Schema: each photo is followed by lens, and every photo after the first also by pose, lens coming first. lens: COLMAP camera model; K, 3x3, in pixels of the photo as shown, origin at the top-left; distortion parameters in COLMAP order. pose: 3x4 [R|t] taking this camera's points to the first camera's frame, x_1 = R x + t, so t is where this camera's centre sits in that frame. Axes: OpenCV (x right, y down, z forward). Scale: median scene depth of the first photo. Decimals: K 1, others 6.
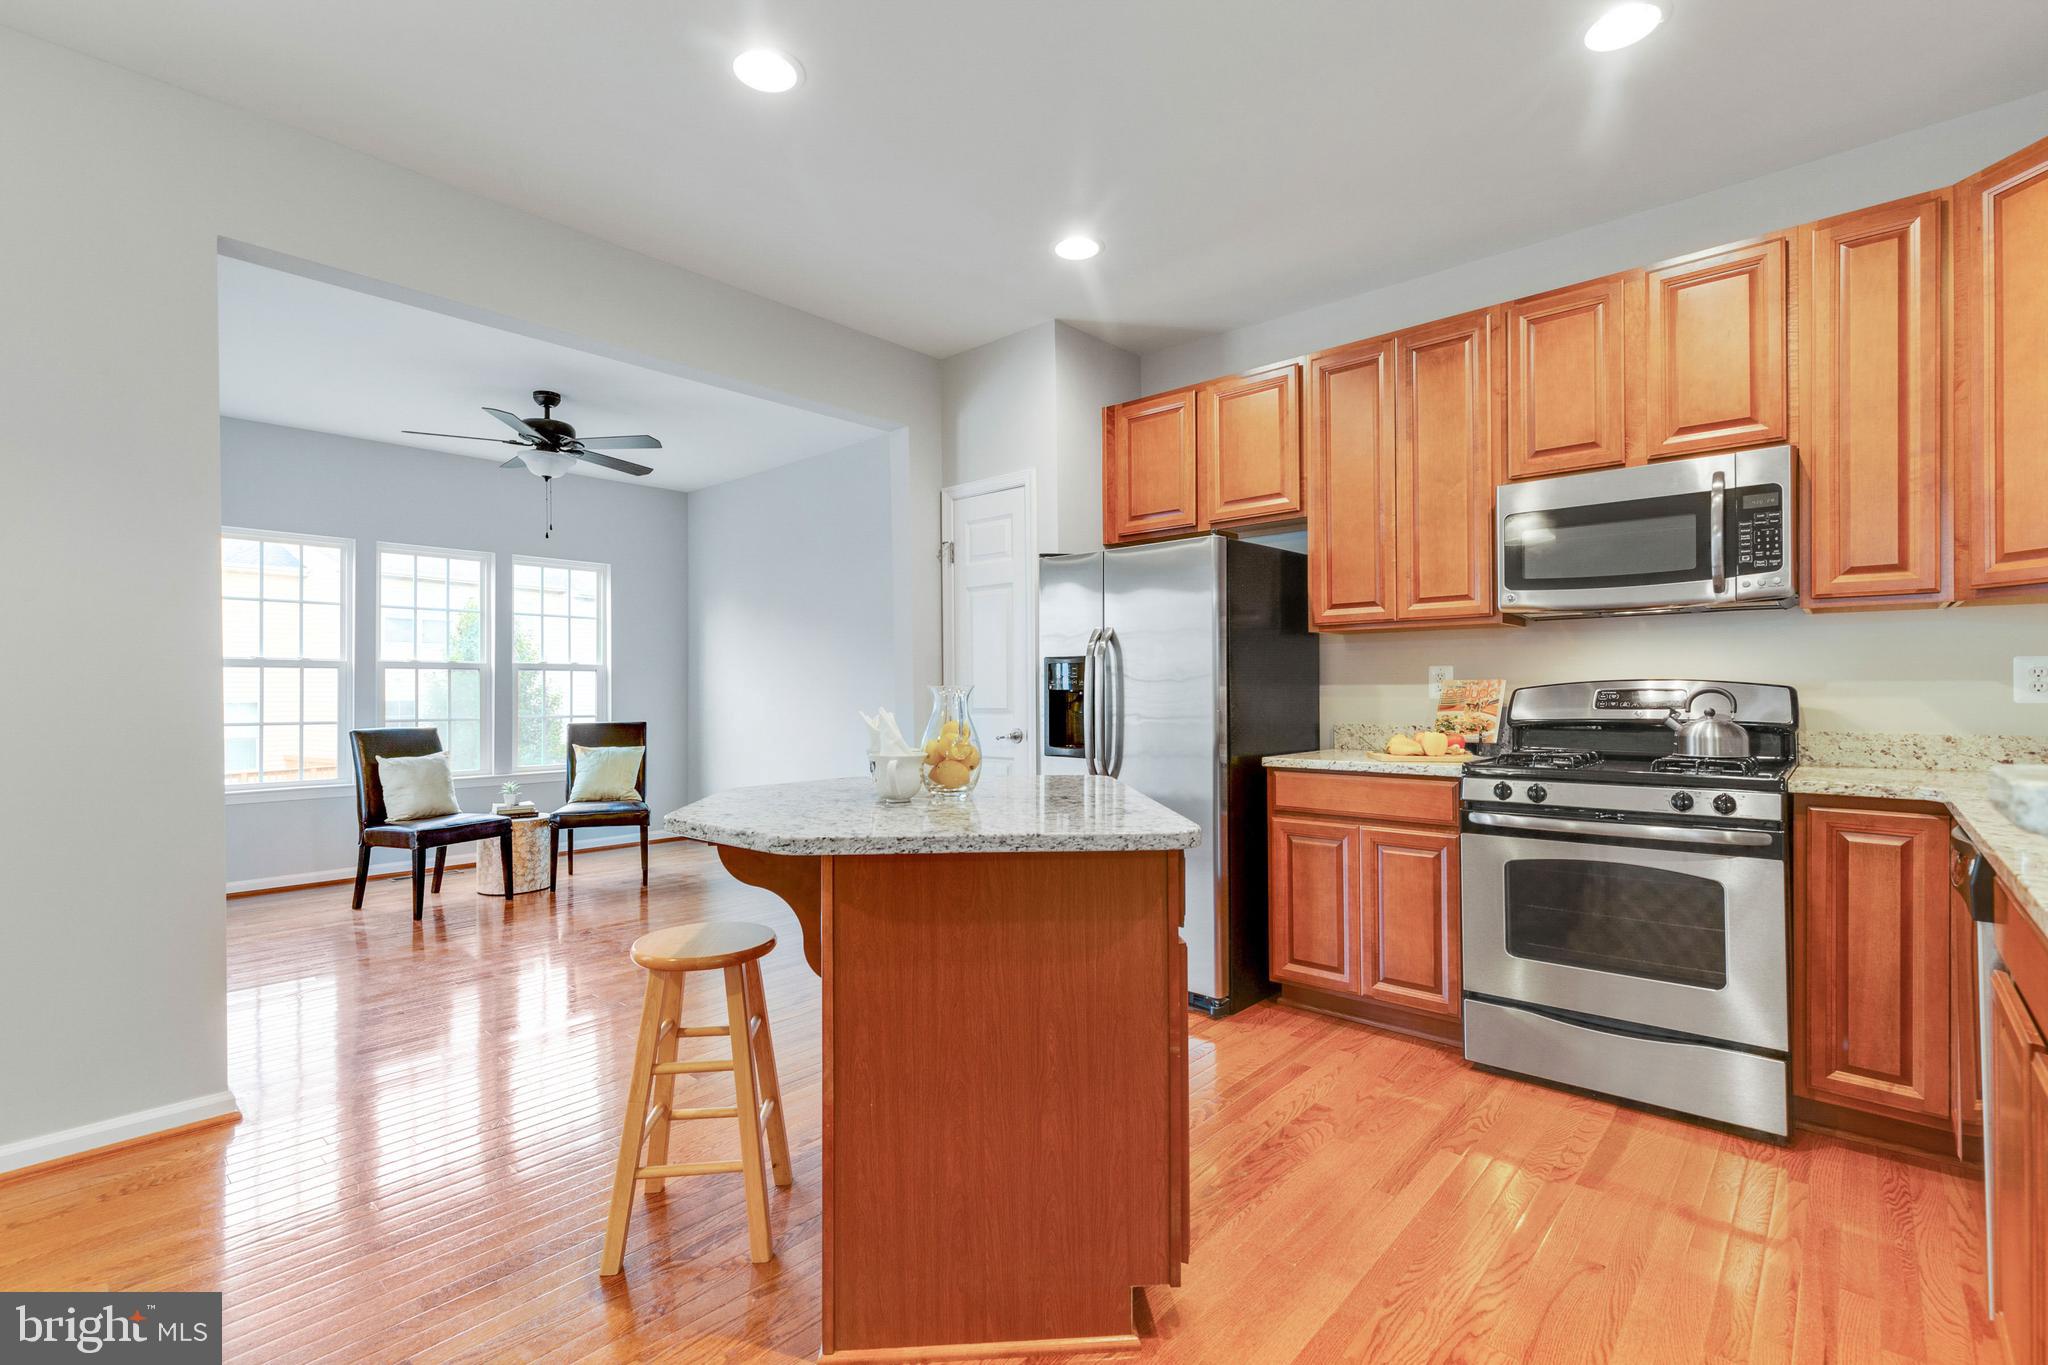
lens RADIAL K [[935.0, 0, 1027.2], [0, 935.0, 675.9], [0, 0, 1]] dist [0.008145, -0.001076]
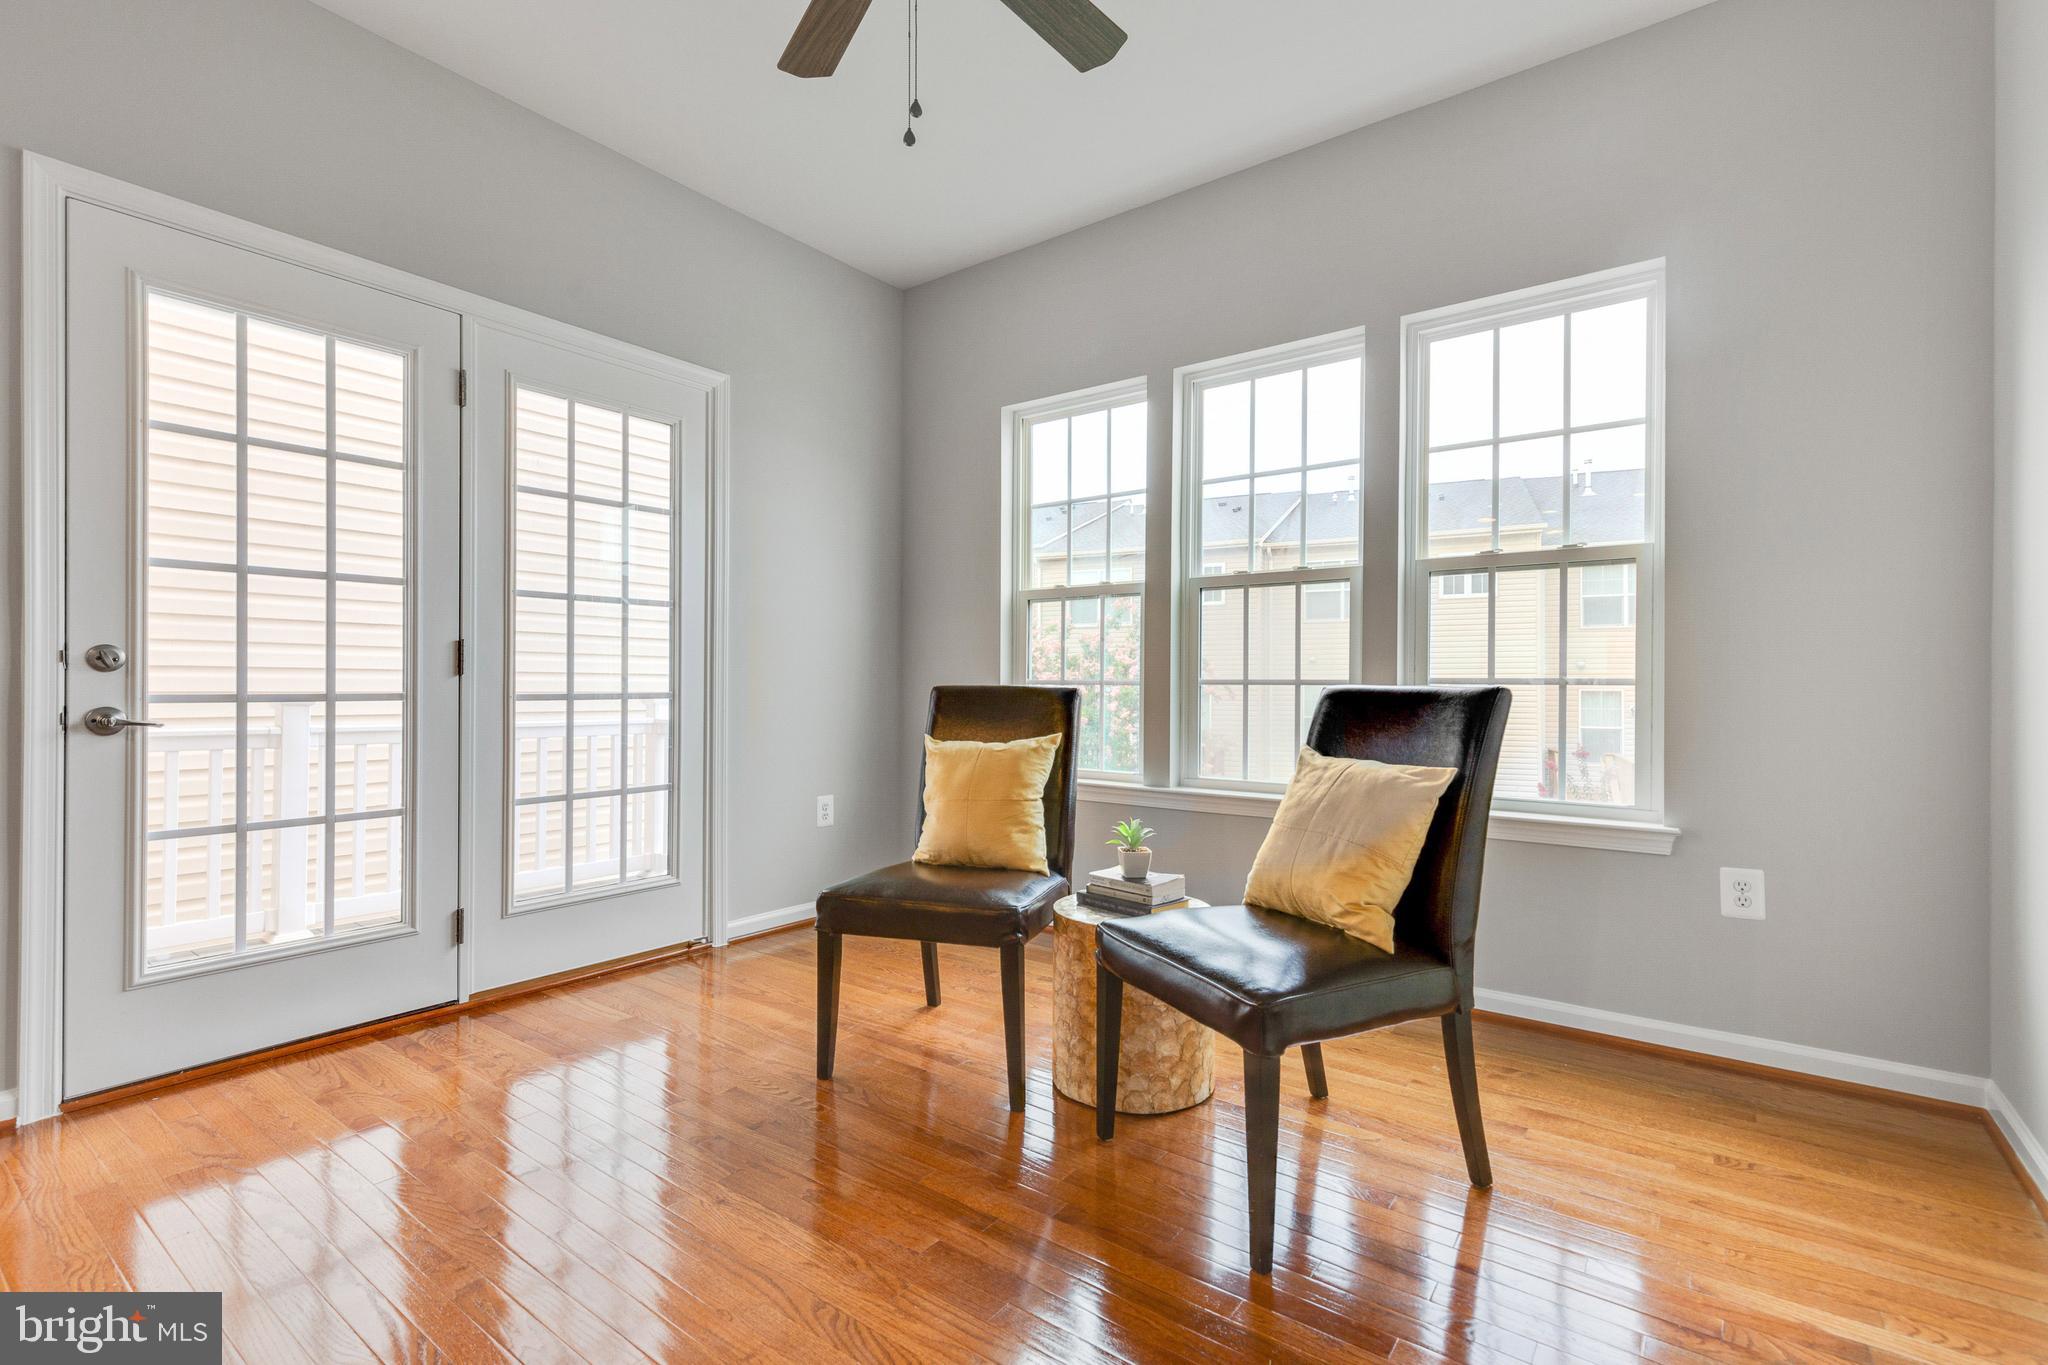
lens RADIAL K [[935.0, 0, 995.8], [0, 935.0, 682.7], [0, 0, 1]] dist [0.008145, -0.001076]
pose [[0.081880, 0.003525, -0.996636, -0.144472], [0.013524, 0.999898, 0.004648, 0.049616], [0.996550, -0.013859, 0.081824, 0.922526]]
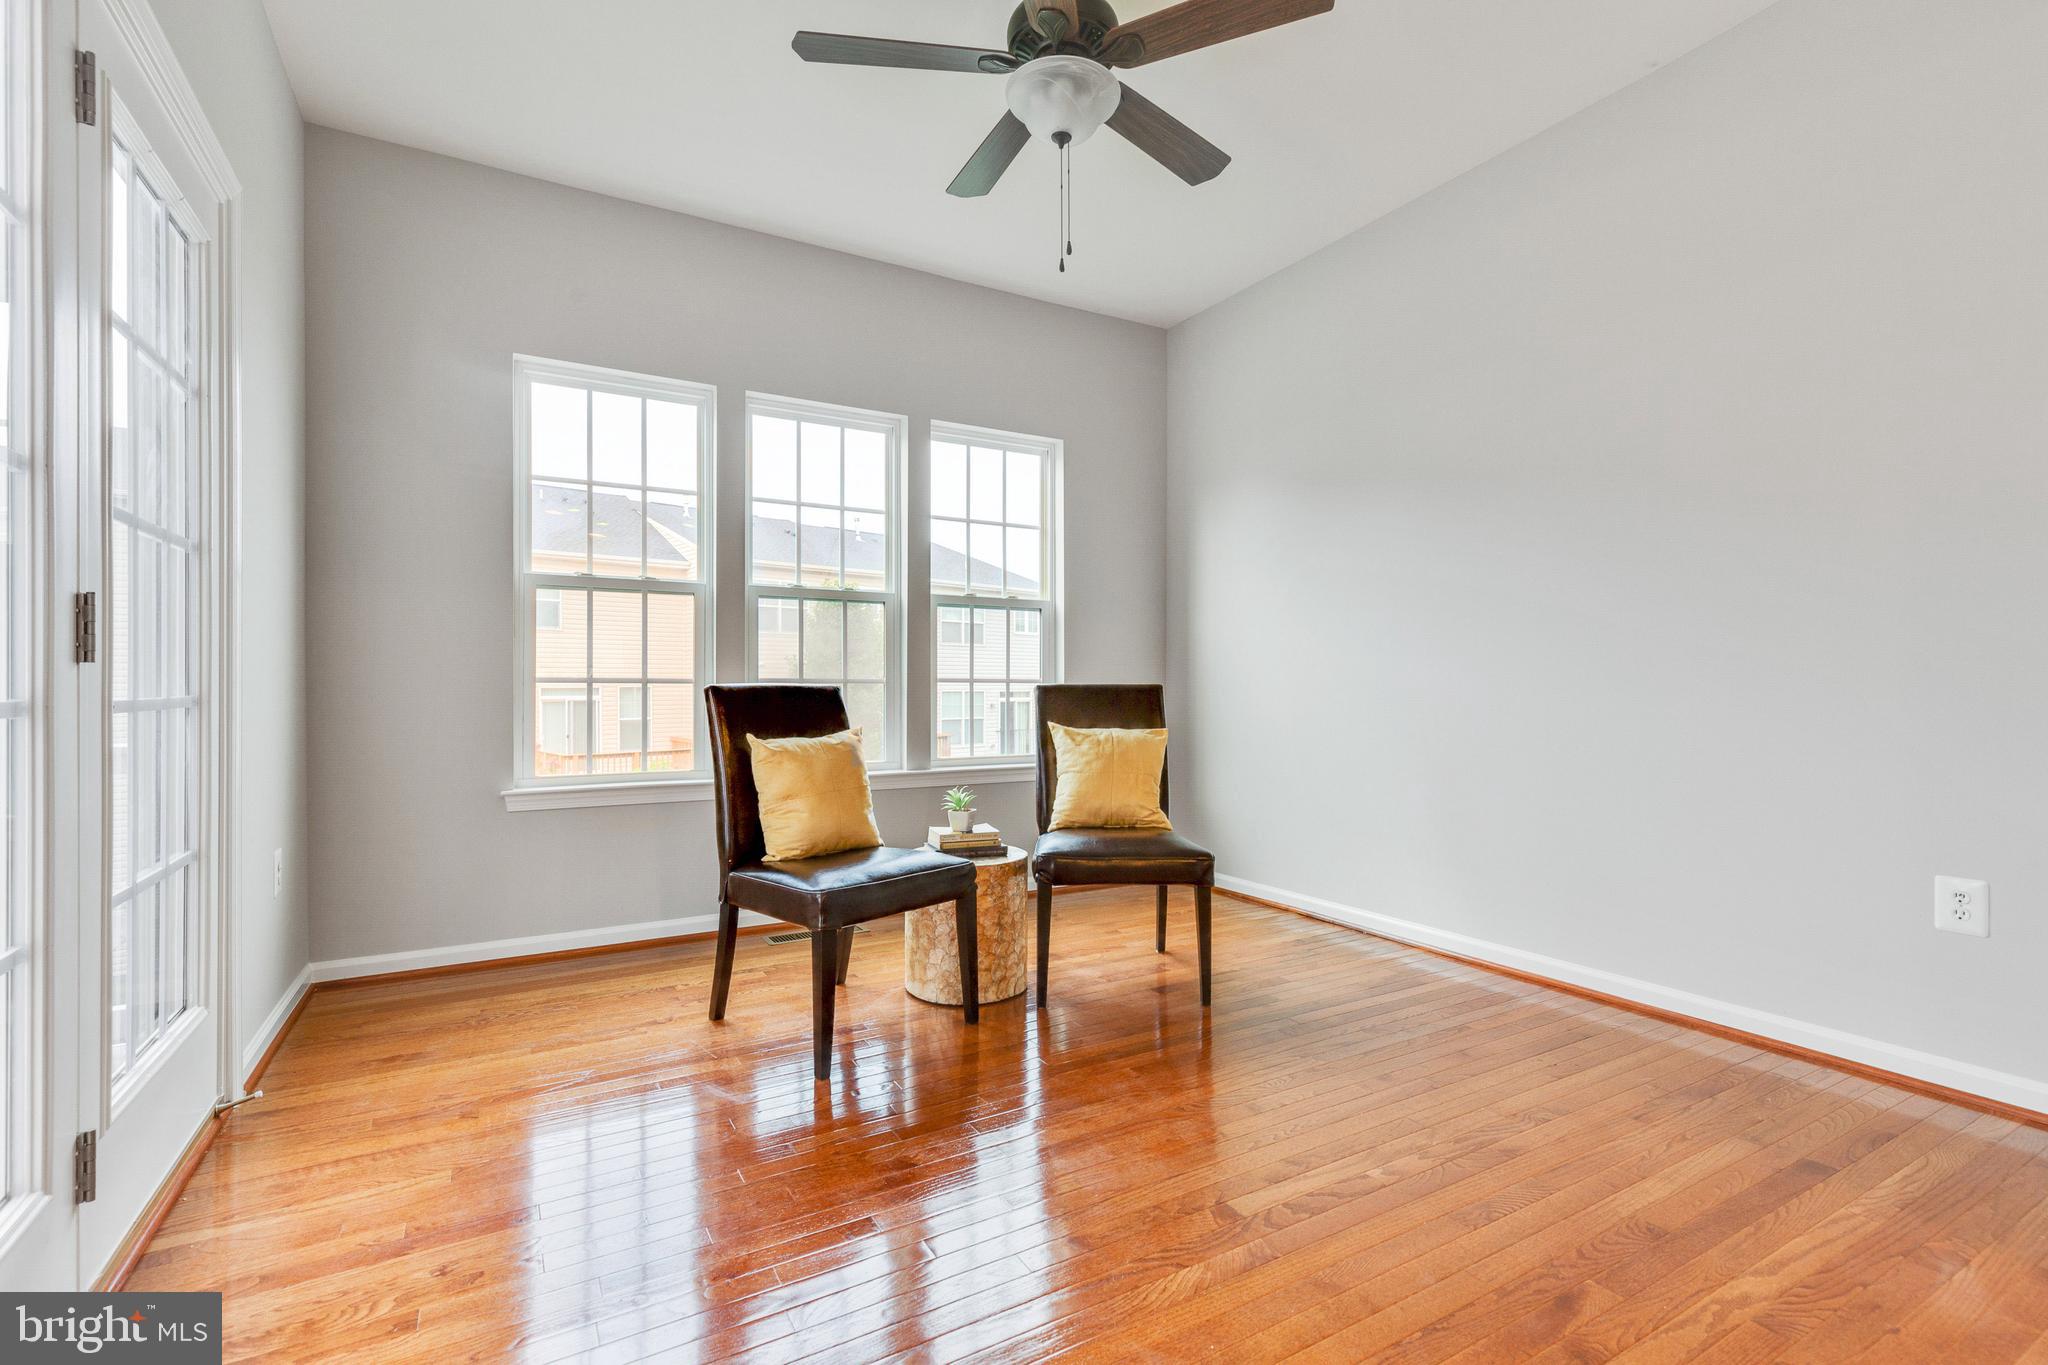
lens RADIAL K [[935.0, 0, 1035.6], [0, 935.0, 683.4], [0, 0, 1]] dist [0.008145, -0.001076]
pose [[0.953823, 0.005583, -0.300317, -0.354188], [-0.001225, 0.999891, 0.014698, 0.045438], [0.300366, -0.013652, 0.953726, 0.509132]]
